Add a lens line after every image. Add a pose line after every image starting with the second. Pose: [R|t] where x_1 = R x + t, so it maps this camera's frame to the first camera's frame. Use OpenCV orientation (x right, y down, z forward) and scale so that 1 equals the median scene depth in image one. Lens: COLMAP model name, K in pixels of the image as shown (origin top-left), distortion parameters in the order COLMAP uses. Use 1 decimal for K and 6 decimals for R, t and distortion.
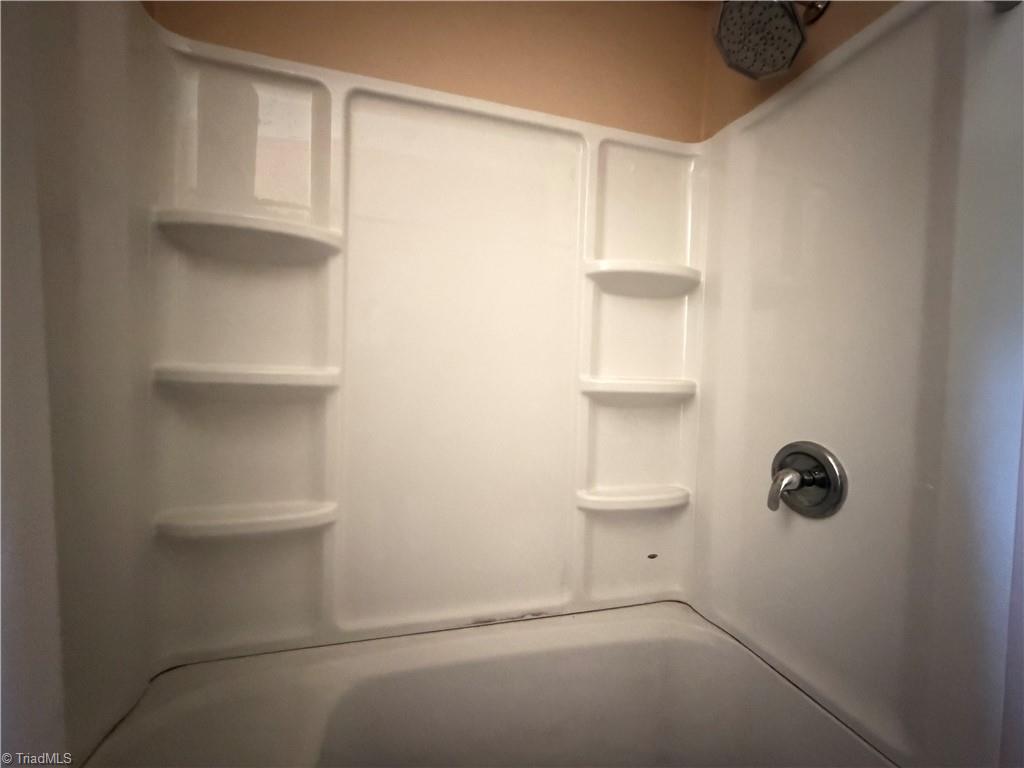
lens RADIAL K [[406.8, 0, 508.8], [0, 406.8, 384.4], [0, 0, 1]] dist [-0.002857, -0.000105]
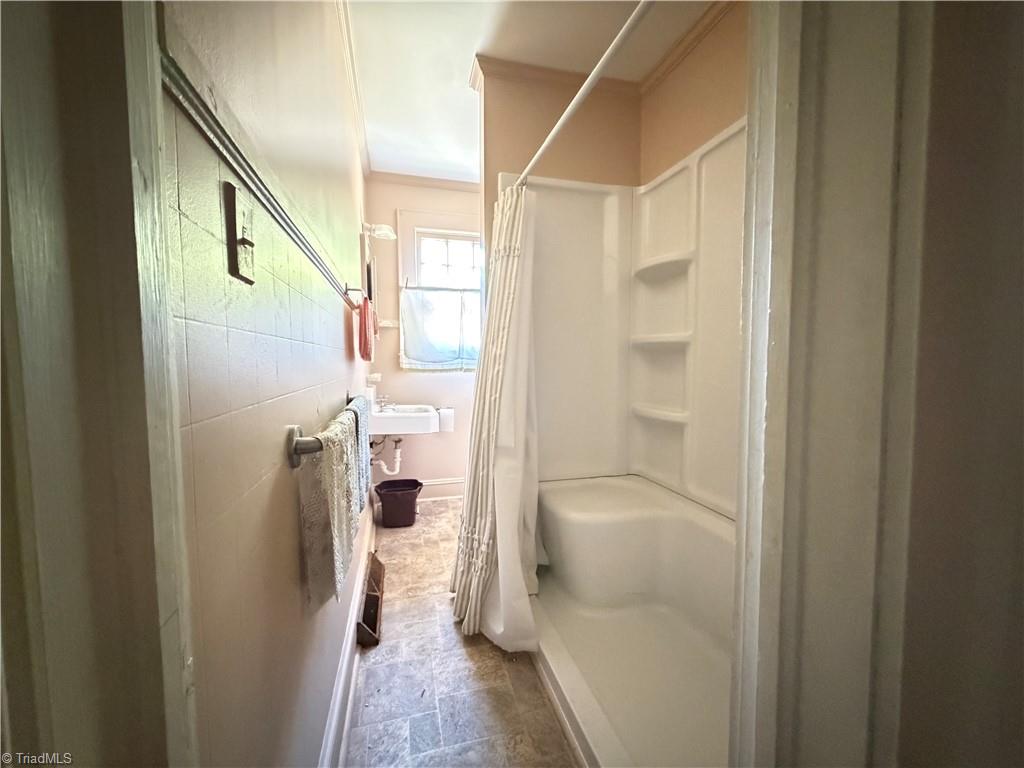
lens RADIAL K [[406.8, 0, 508.8], [0, 406.8, 384.4], [0, 0, 1]] dist [-0.002857, -0.000105]
pose [[0.044881, 0.029281, -0.998563, 1.258155], [-0.007316, 0.999553, 0.028981, 0.140762], [0.998966, 0.006005, 0.045075, 0.175634]]
